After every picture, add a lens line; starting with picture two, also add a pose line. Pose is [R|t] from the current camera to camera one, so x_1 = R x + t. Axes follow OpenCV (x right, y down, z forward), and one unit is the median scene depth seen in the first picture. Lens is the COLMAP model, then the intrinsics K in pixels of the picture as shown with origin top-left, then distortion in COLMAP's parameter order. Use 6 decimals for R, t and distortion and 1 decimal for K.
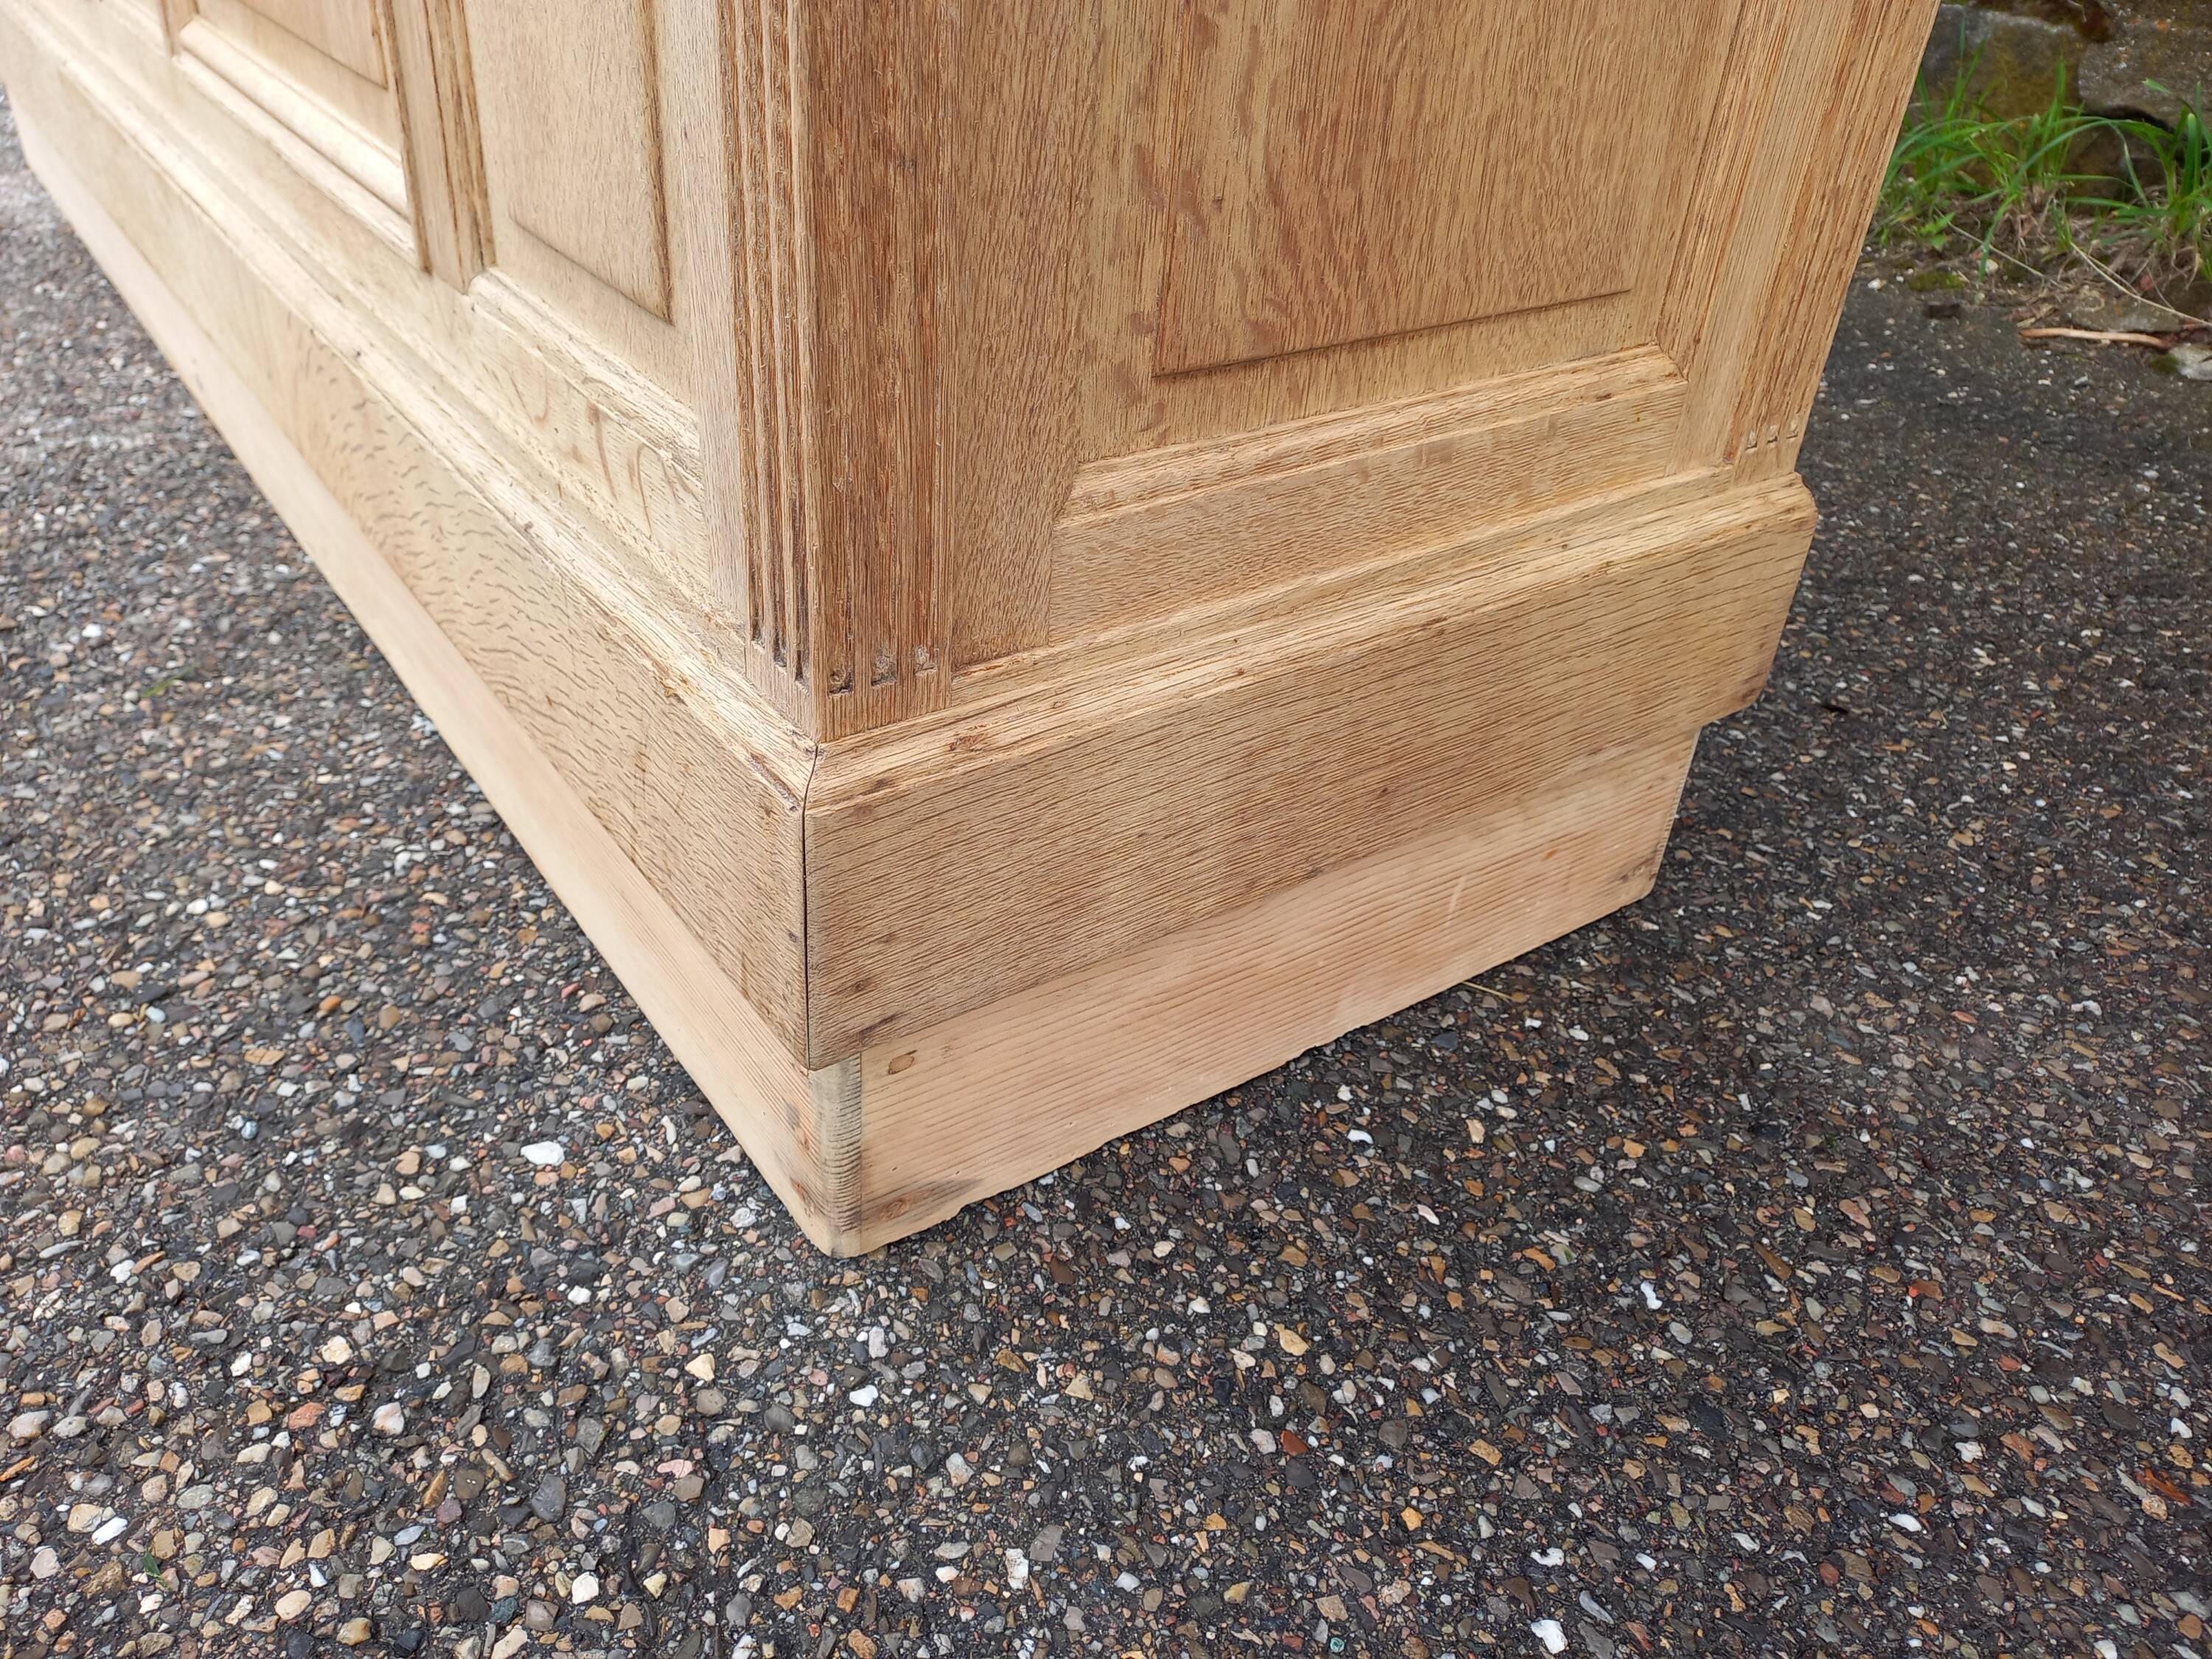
lens RADIAL K [[1625.8, 0, 1078.5], [0, 1625.8, 819.2], [0, 0, 1]] dist [0.045520, -0.026626]
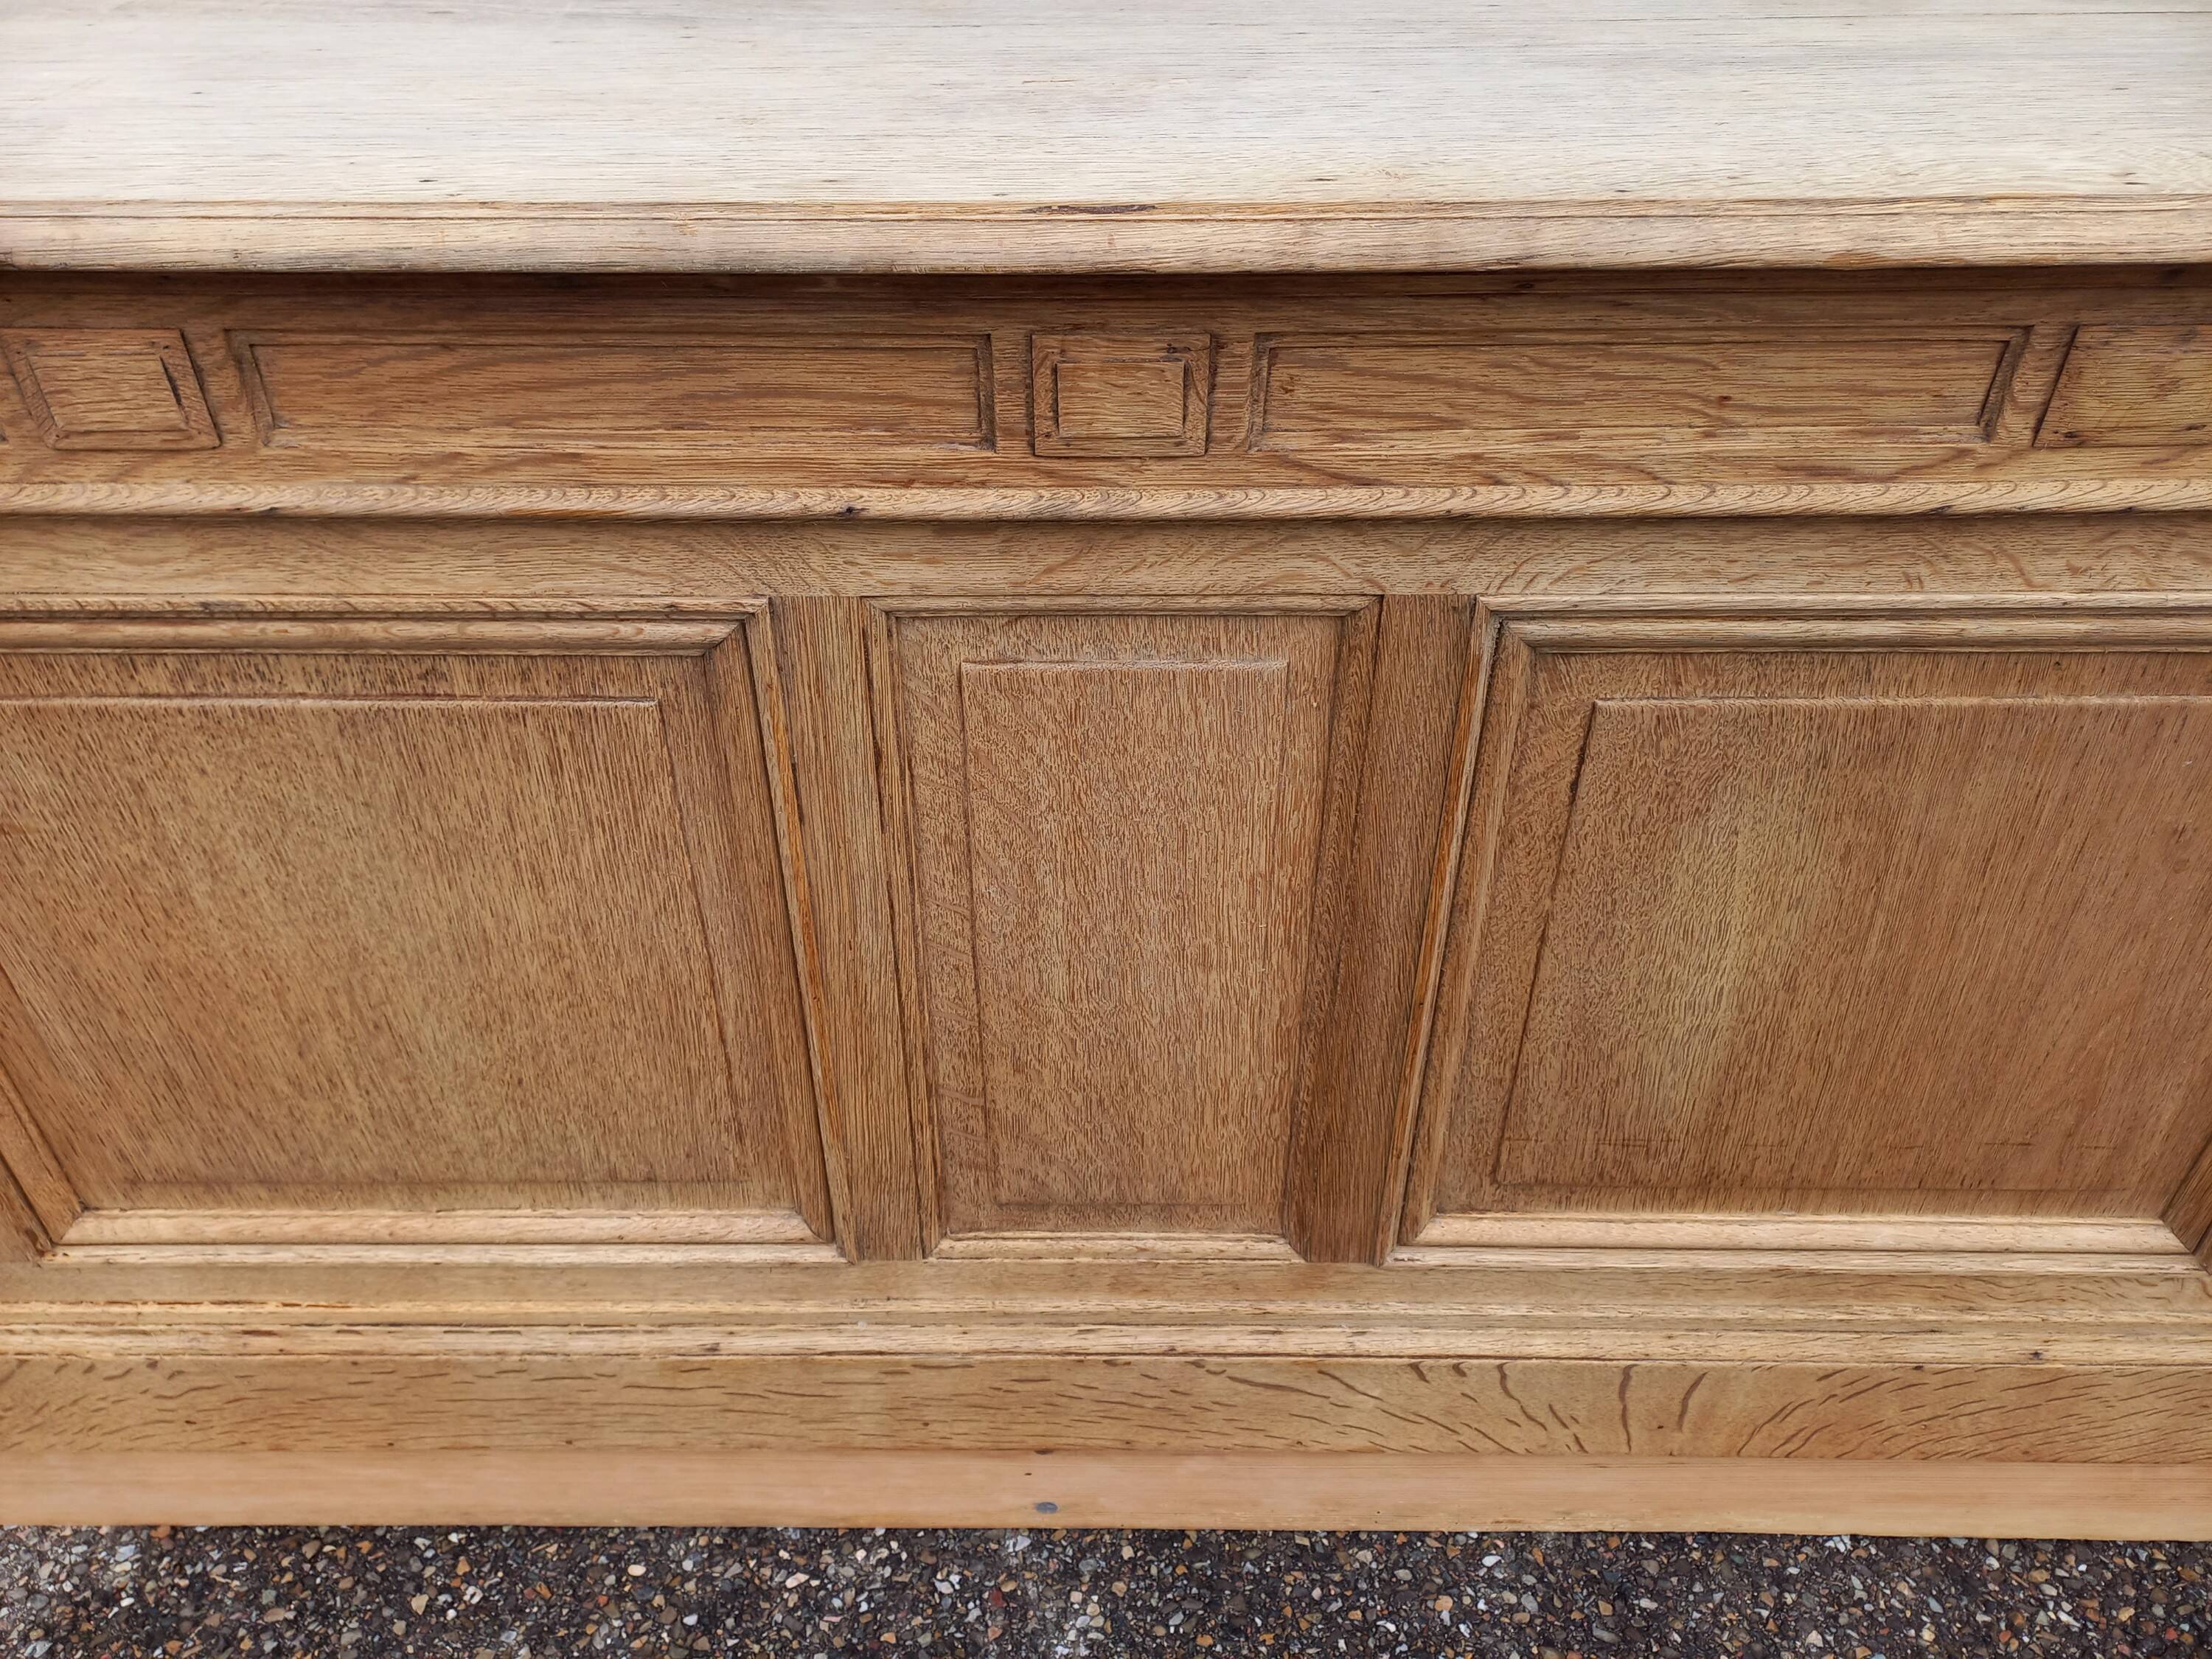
lens RADIAL K [[1625.8, 0, 1088.5], [0, 1625.8, 822.8], [0, 0, 1]] dist [0.045520, -0.026626]
pose [[0.582382, -0.543477, 0.604536, -1.632493], [0.479011, 0.830271, 0.284955, -1.544357], [-0.656795, 0.123627, 0.743866, 0.568883]]
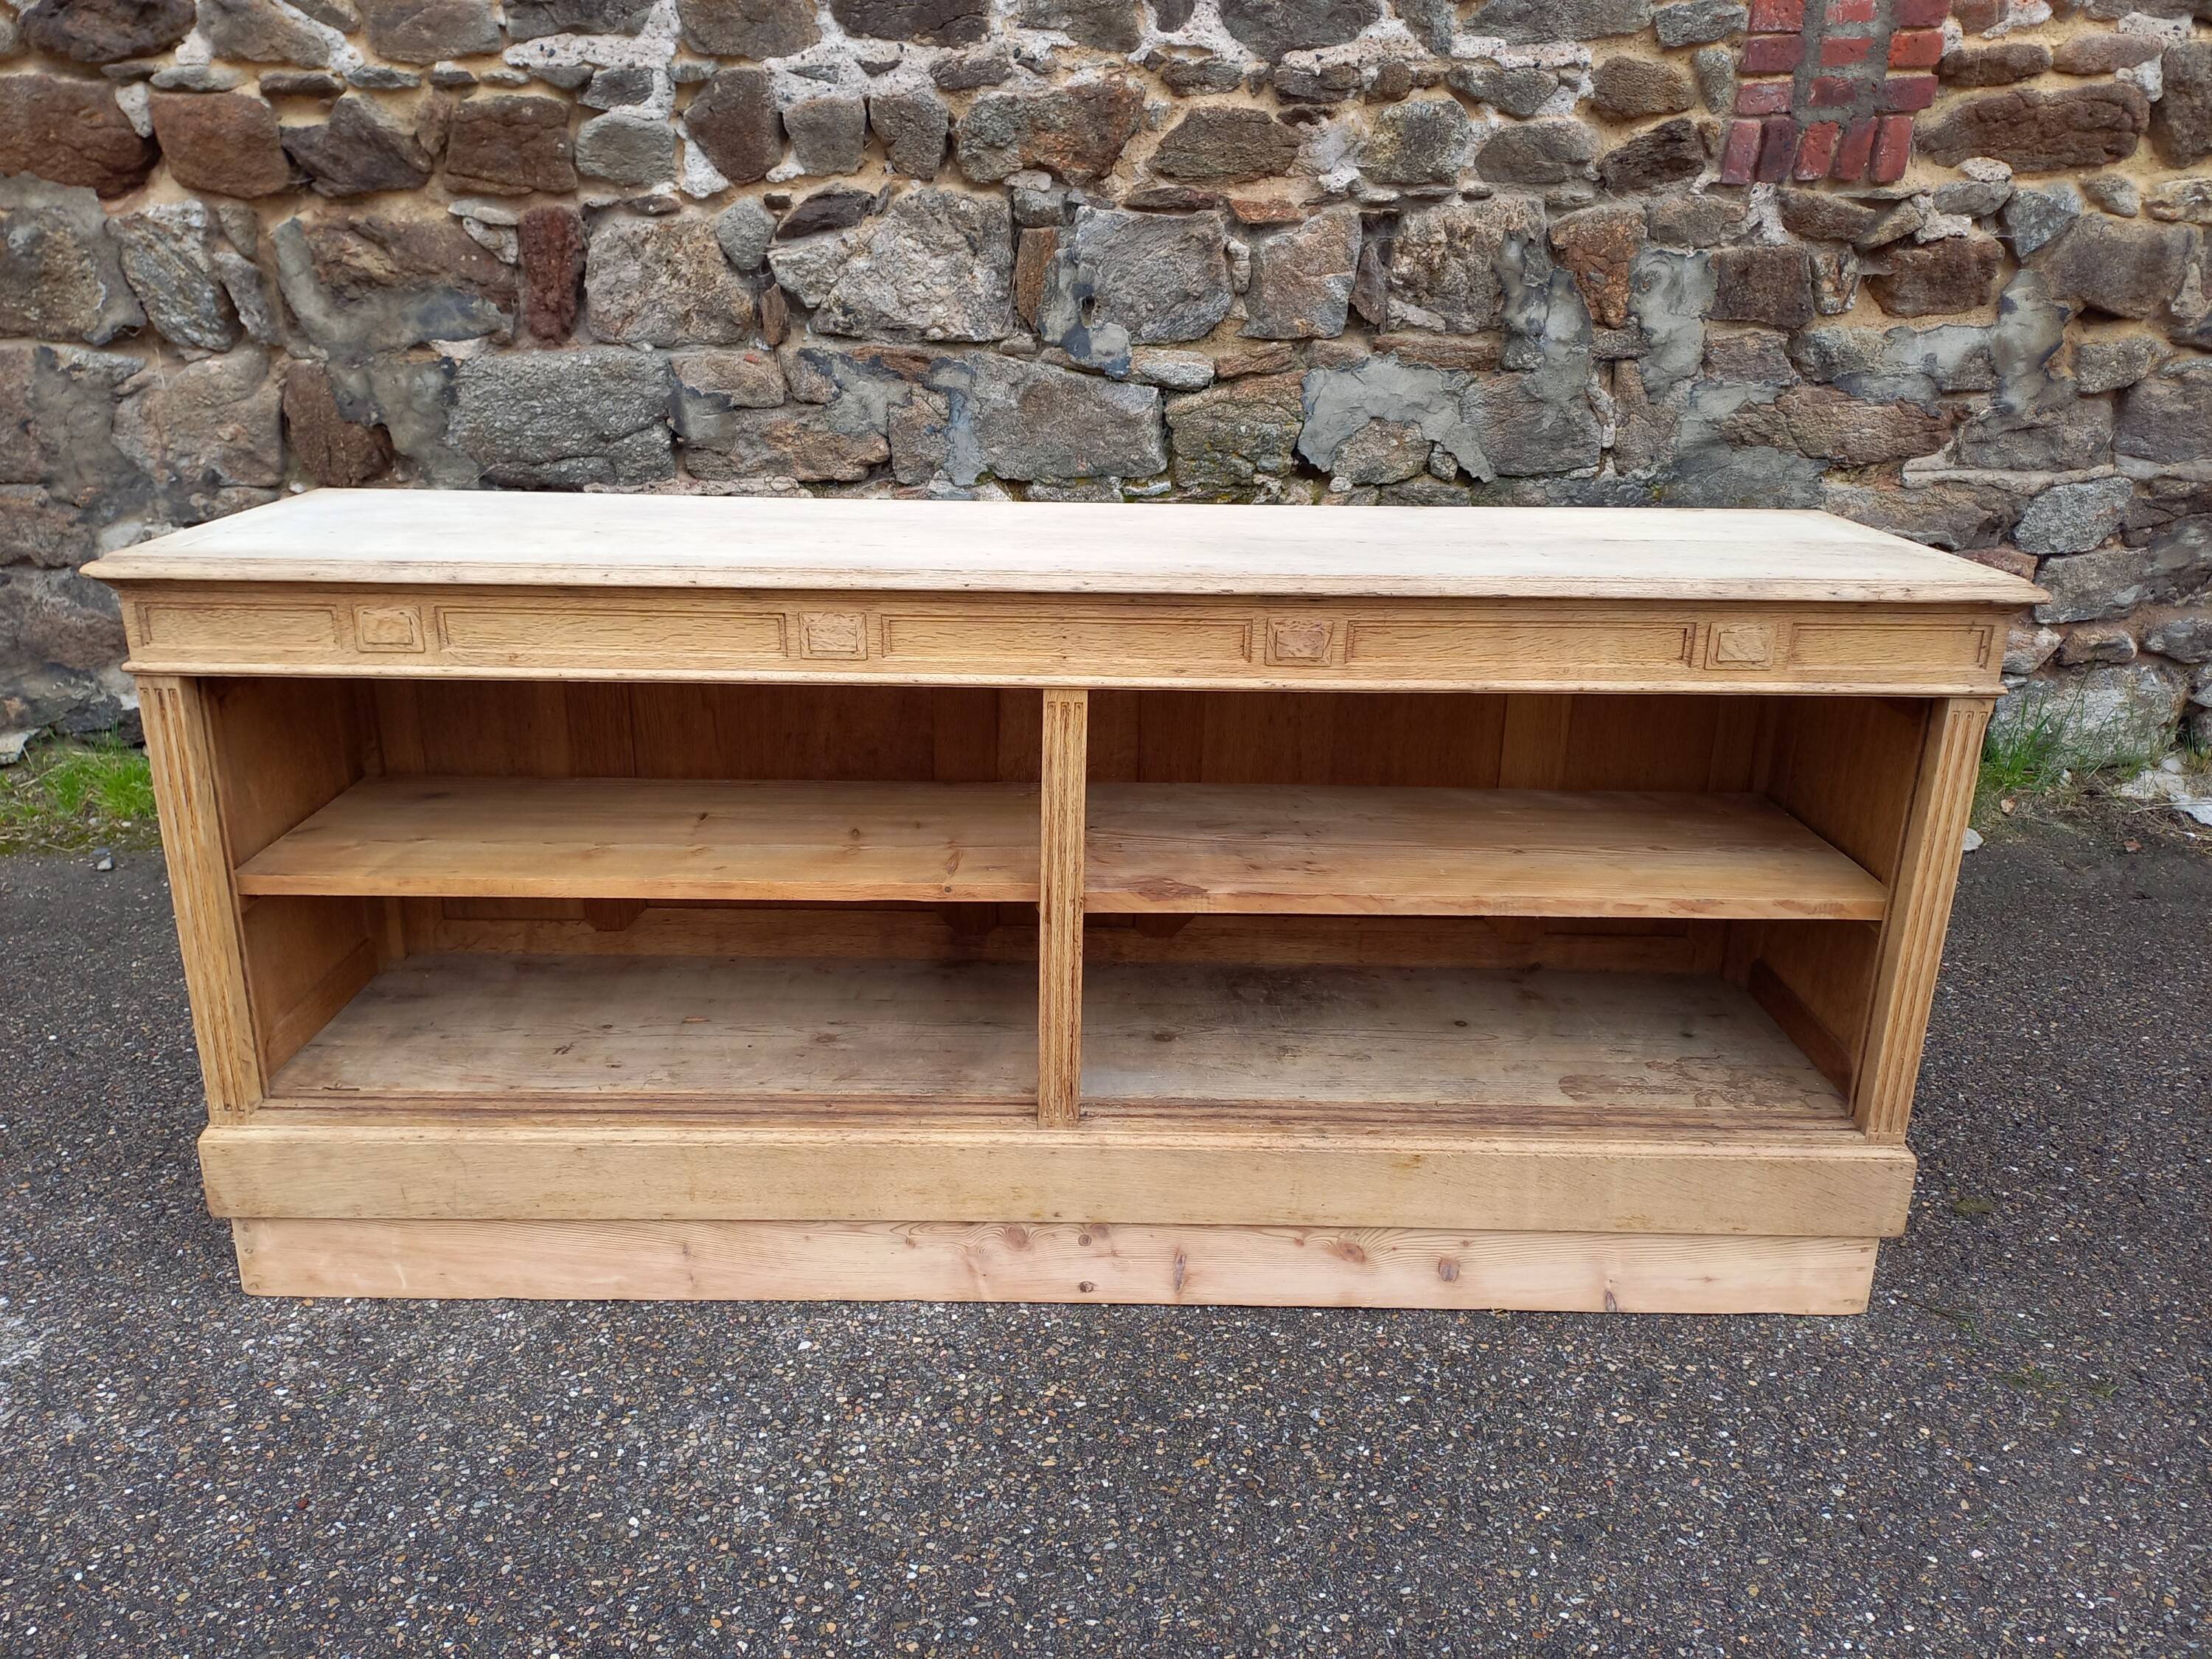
lens RADIAL K [[1625.8, 0, 1087.0], [0, 1625.8, 810.0], [0, 0, 1]] dist [0.045520, -0.026626]
pose [[0.557585, -0.316921, 0.767242, -1.948153], [0.472839, 0.880916, 0.020246, -0.445134], [-0.682292, 0.351493, 0.641039, -1.498792]]
